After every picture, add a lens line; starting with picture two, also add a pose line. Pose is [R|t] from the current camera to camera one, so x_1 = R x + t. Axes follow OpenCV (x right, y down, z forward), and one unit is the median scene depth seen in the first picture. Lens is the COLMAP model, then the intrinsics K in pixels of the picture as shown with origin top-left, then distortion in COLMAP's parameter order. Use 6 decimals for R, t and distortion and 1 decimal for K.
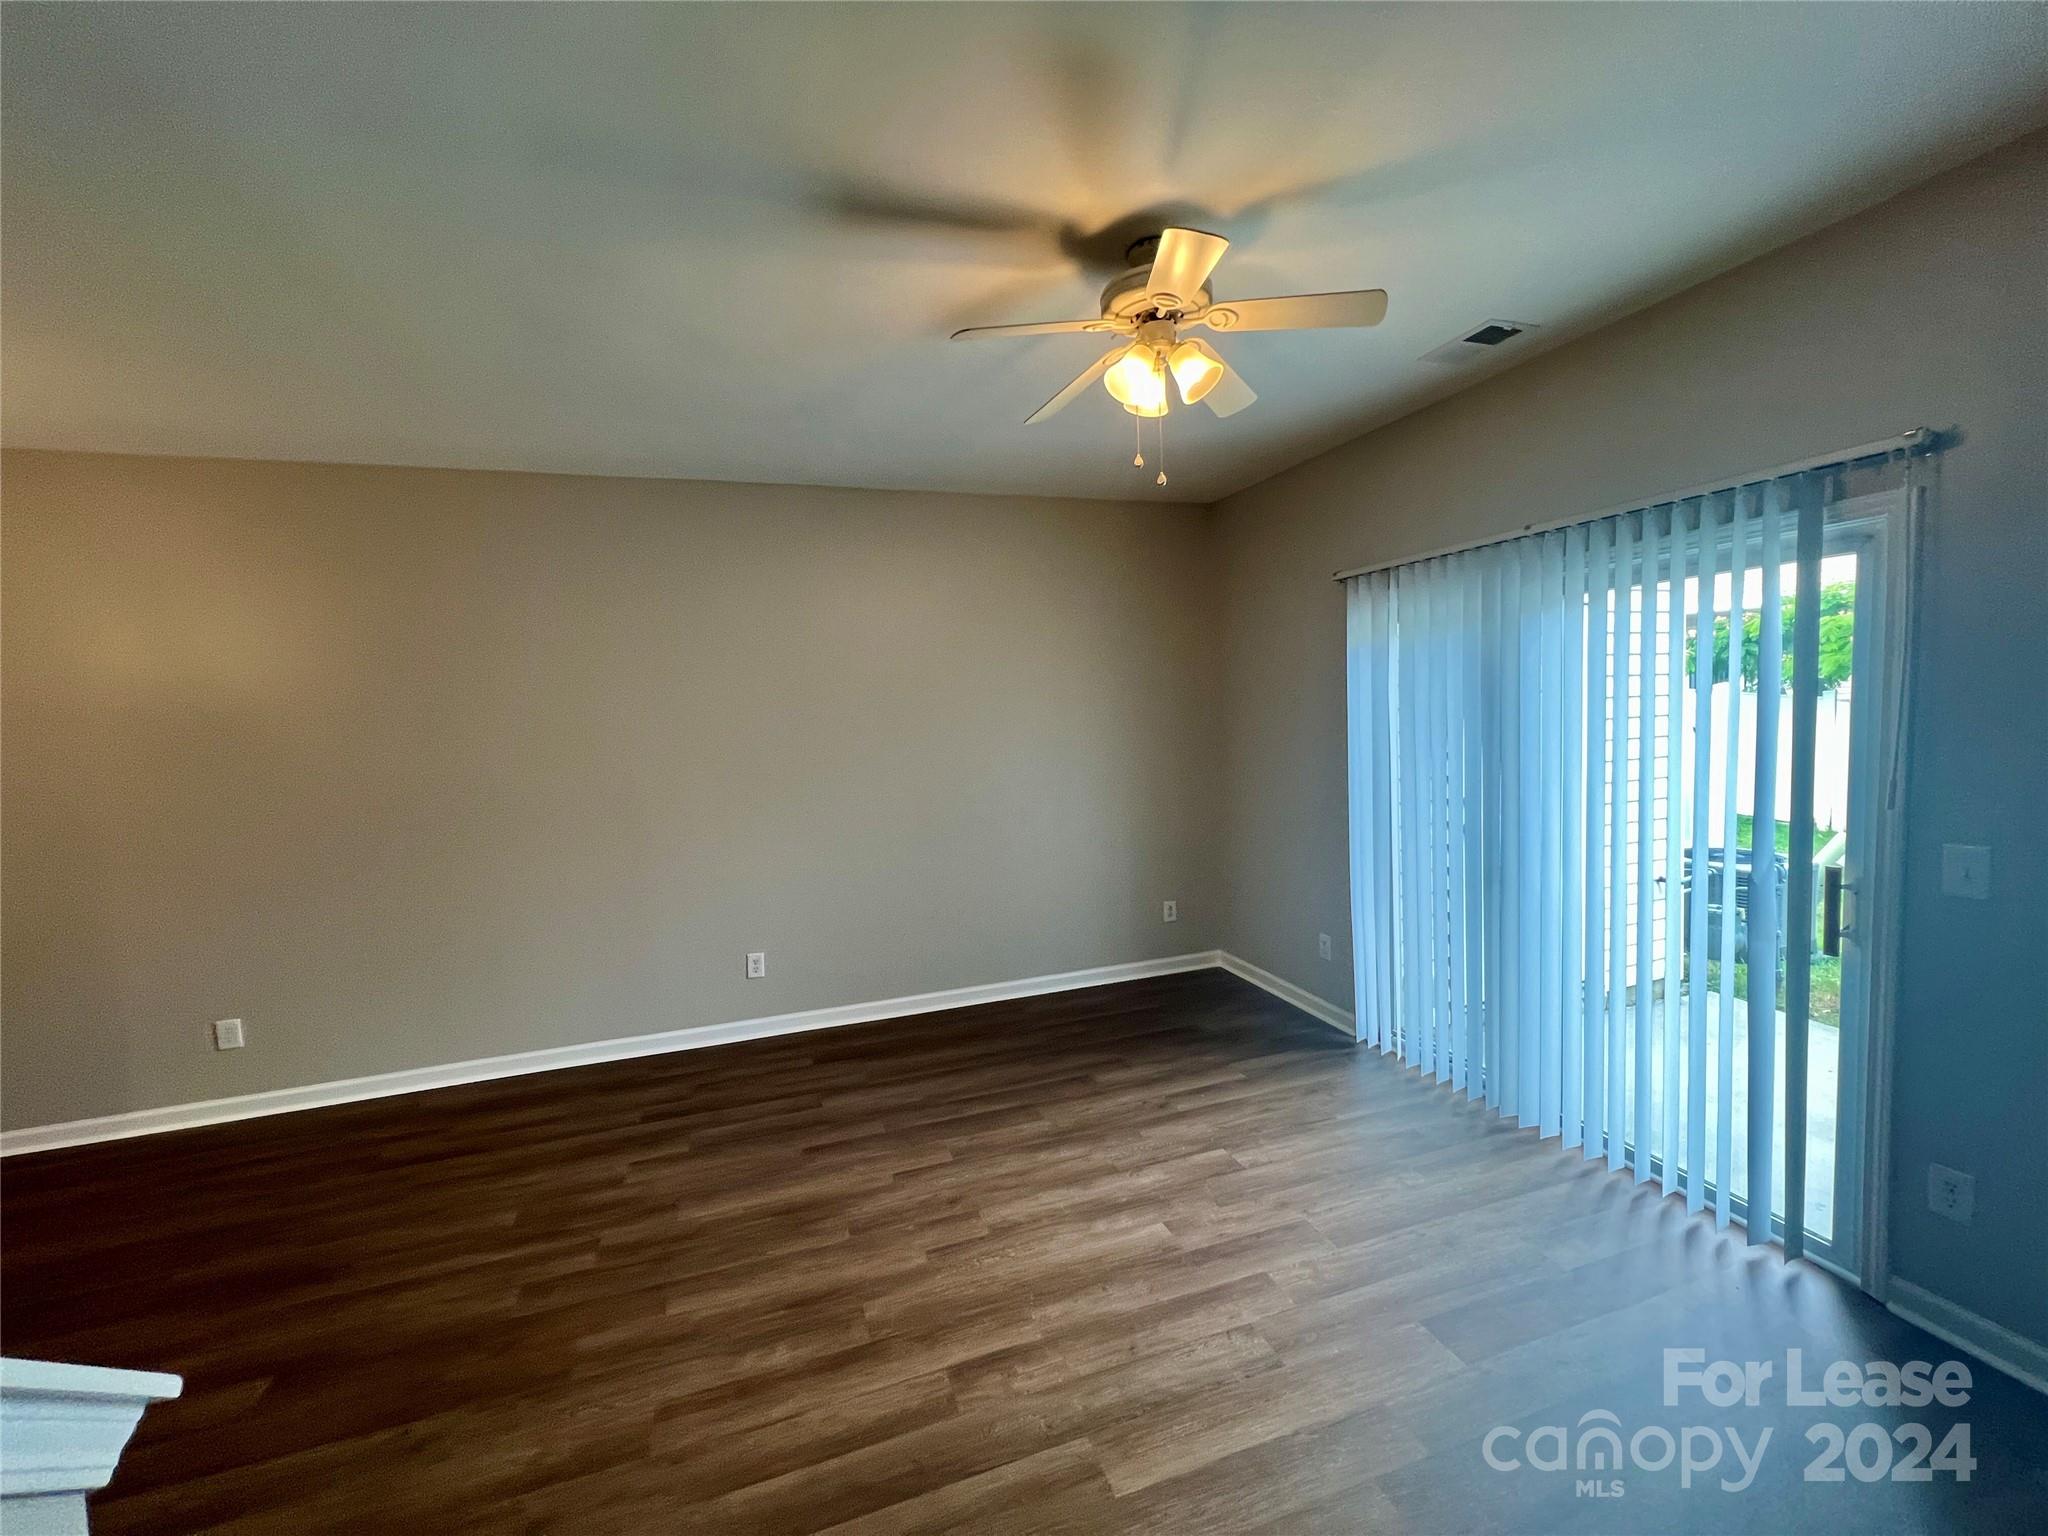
lens RADIAL K [[821.8, 0, 1024.0], [0, 821.8, 768.0], [0, 0, 1]] dist [-0.000766, 0.000110]
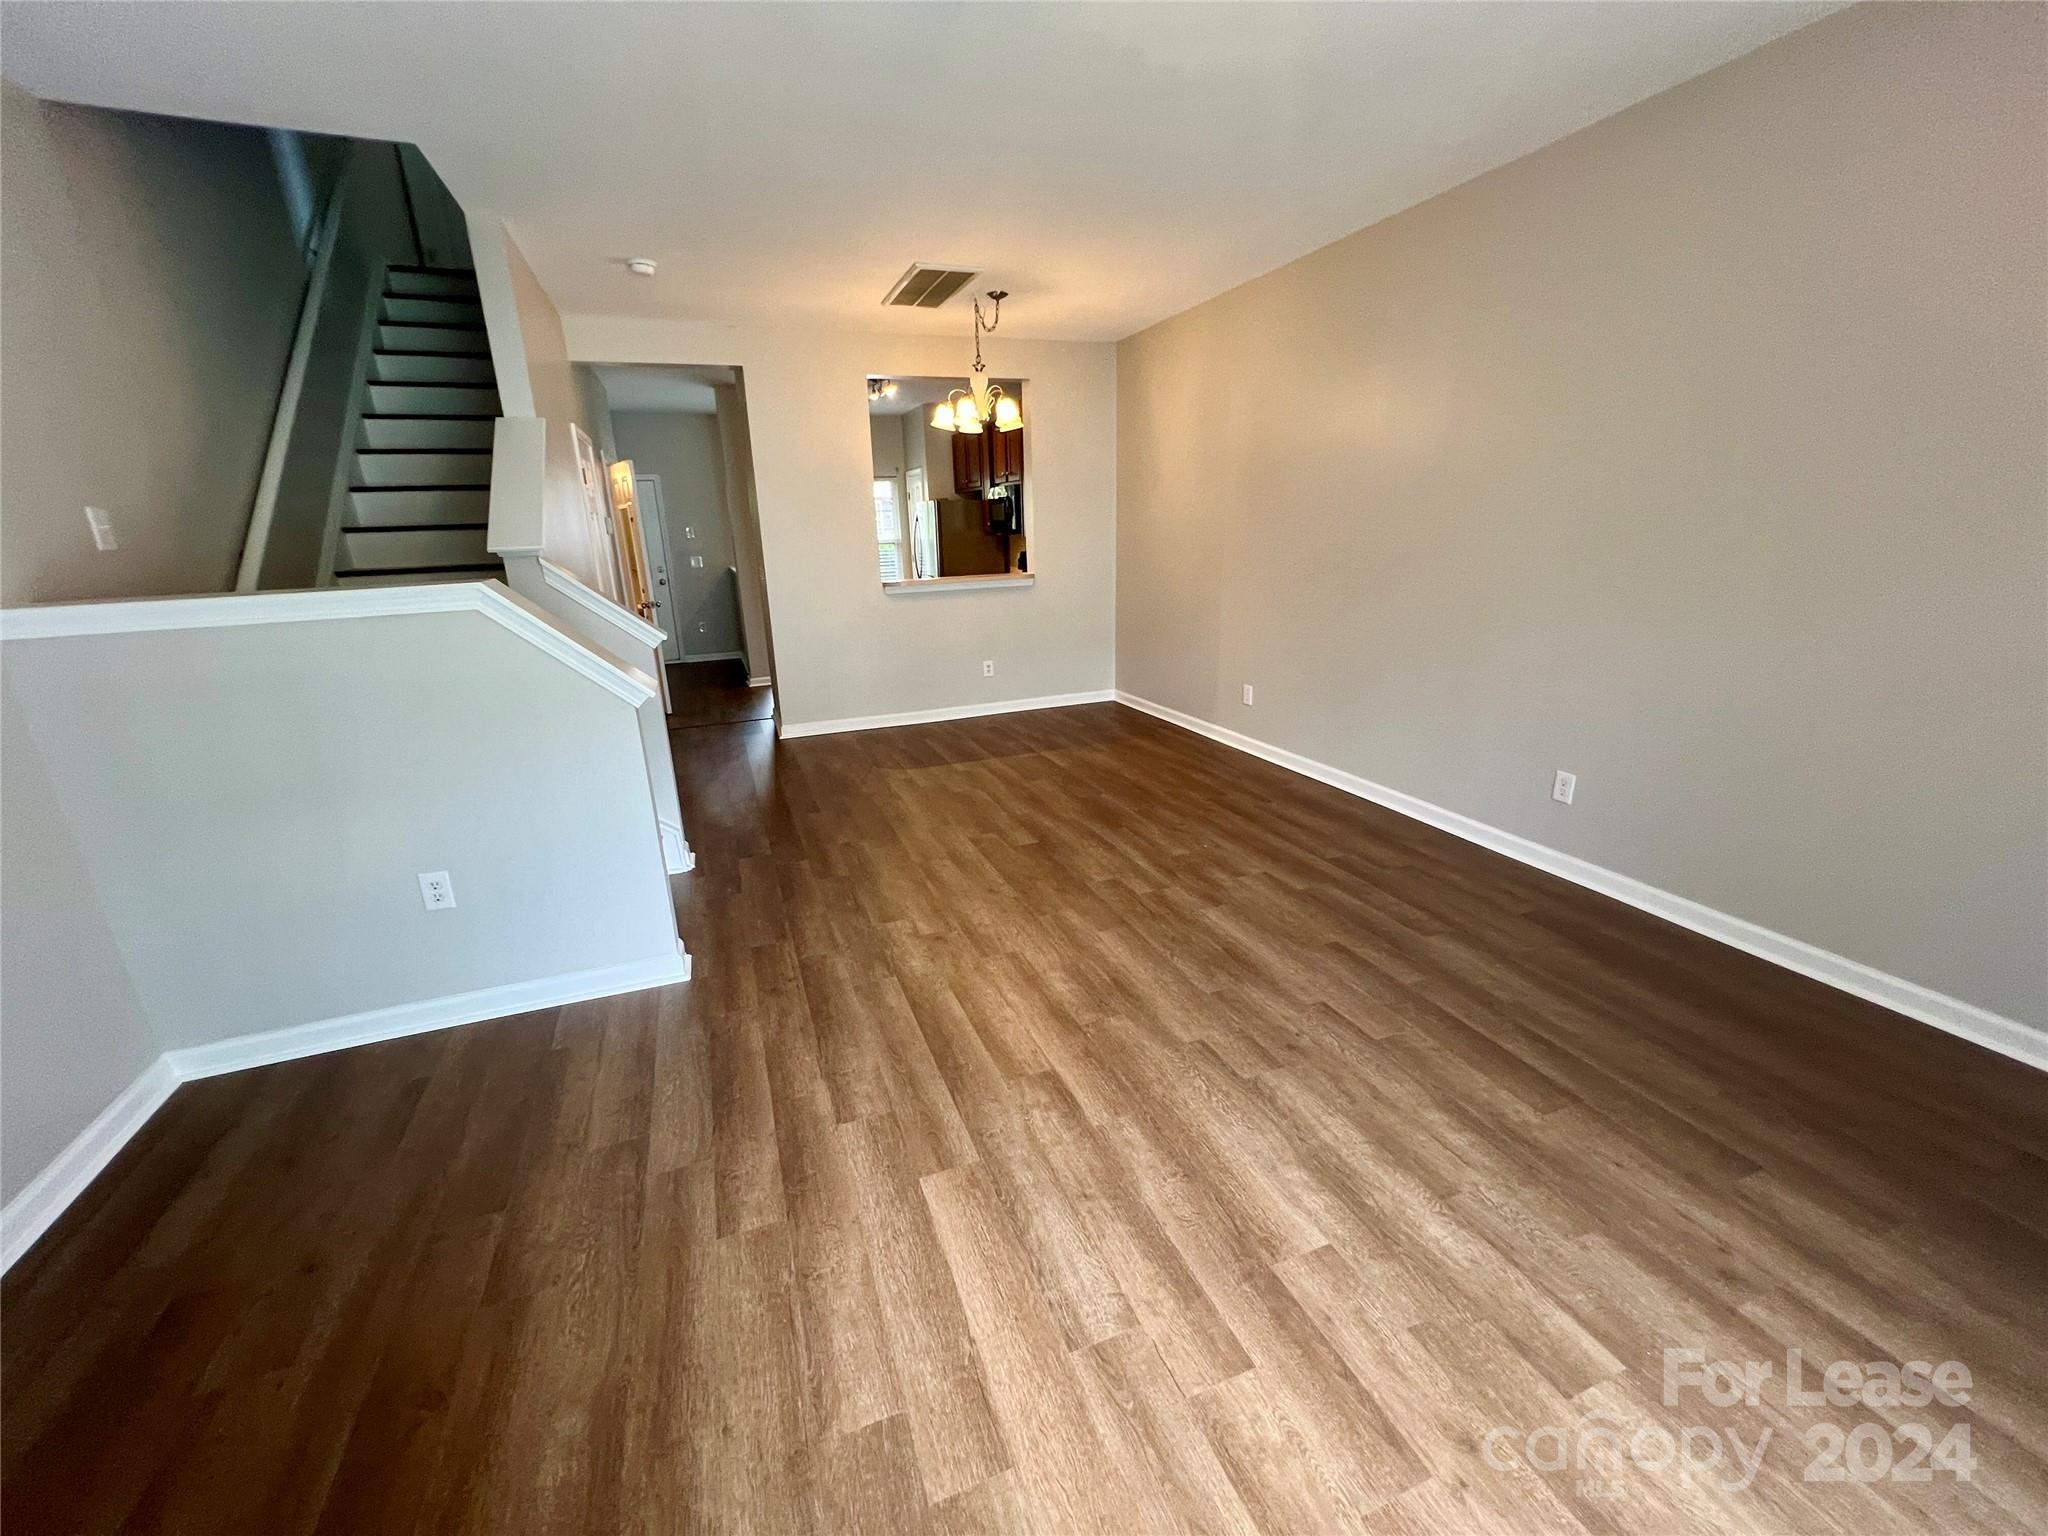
lens RADIAL K [[821.8, 0, 1024.0], [0, 821.8, 768.0], [0, 0, 1]] dist [-0.000766, 0.000110]
pose [[0.039760, 0.323104, -0.945528, 0.649593], [-0.040480, 0.946020, 0.321570, -0.025546], [0.998389, 0.025490, 0.050693, 0.678187]]
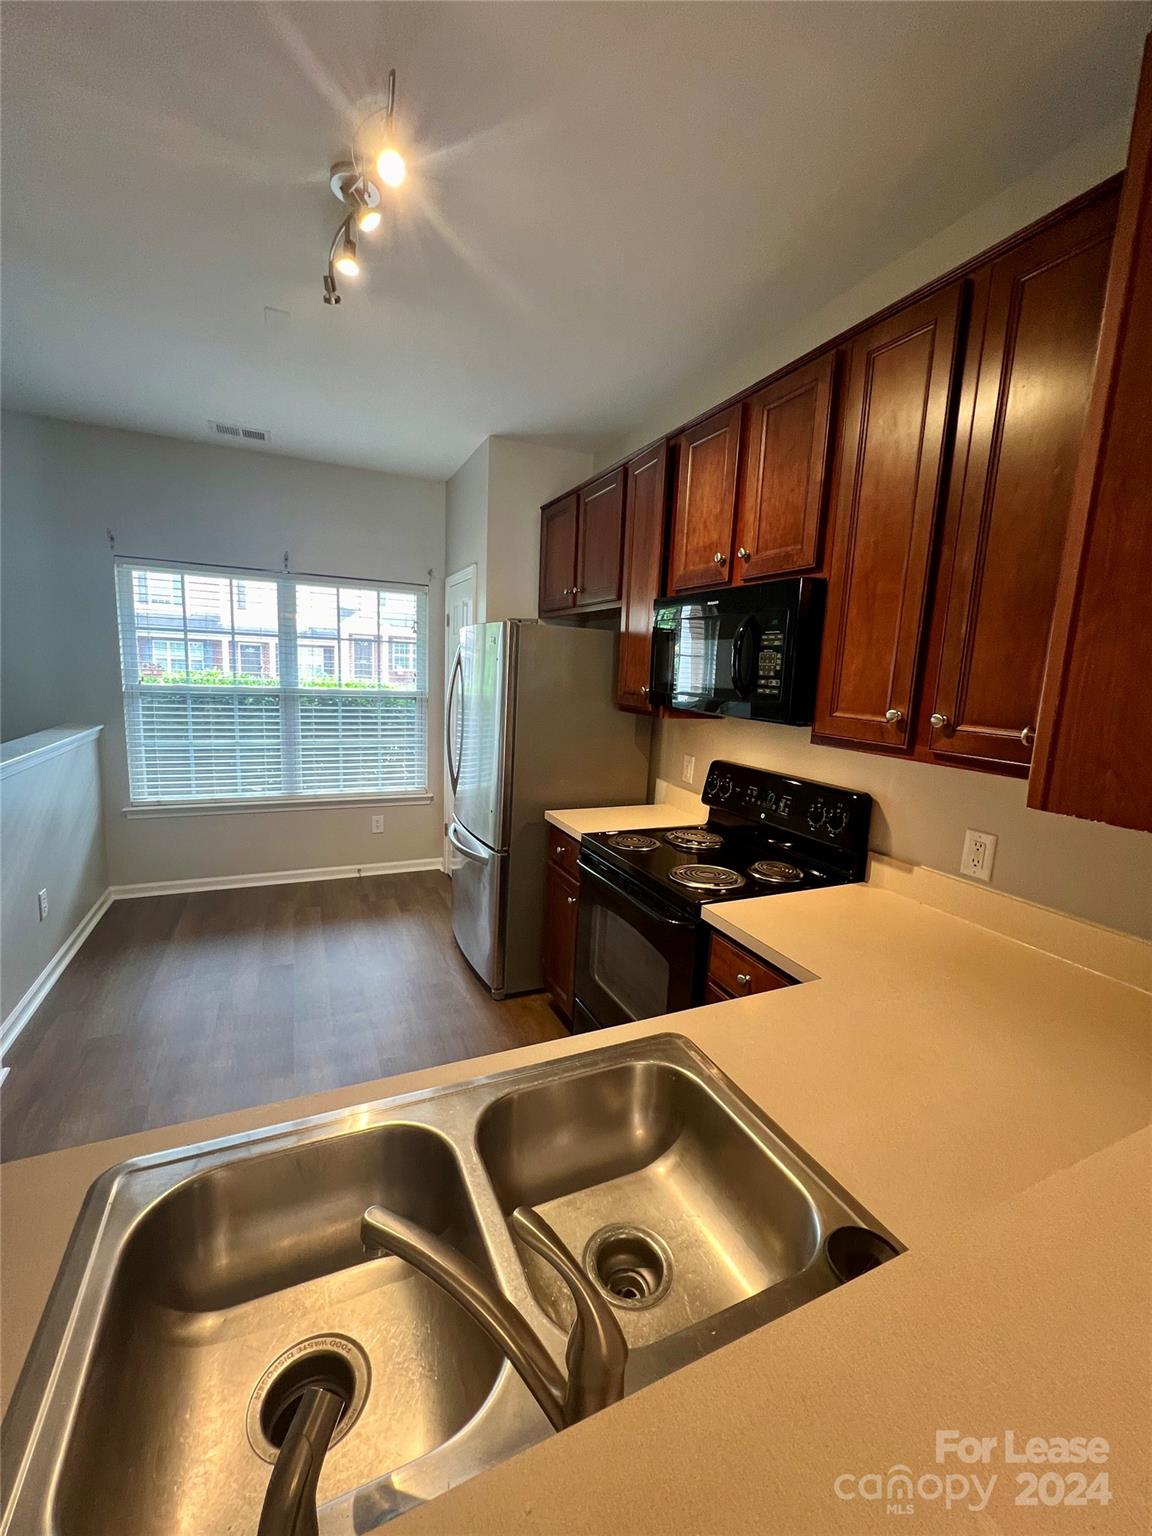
lens RADIAL K [[615.8, 0, 573.7], [0, 615.8, 765.6], [0, 0, 1]] dist [-0.006192, 0.000042]
pose [[0.094909, 0.200700, -0.975044, -1.731322], [-0.115330, 0.975087, 0.189483, 0.054986], [0.988783, 0.094468, 0.115692, 0.479863]]
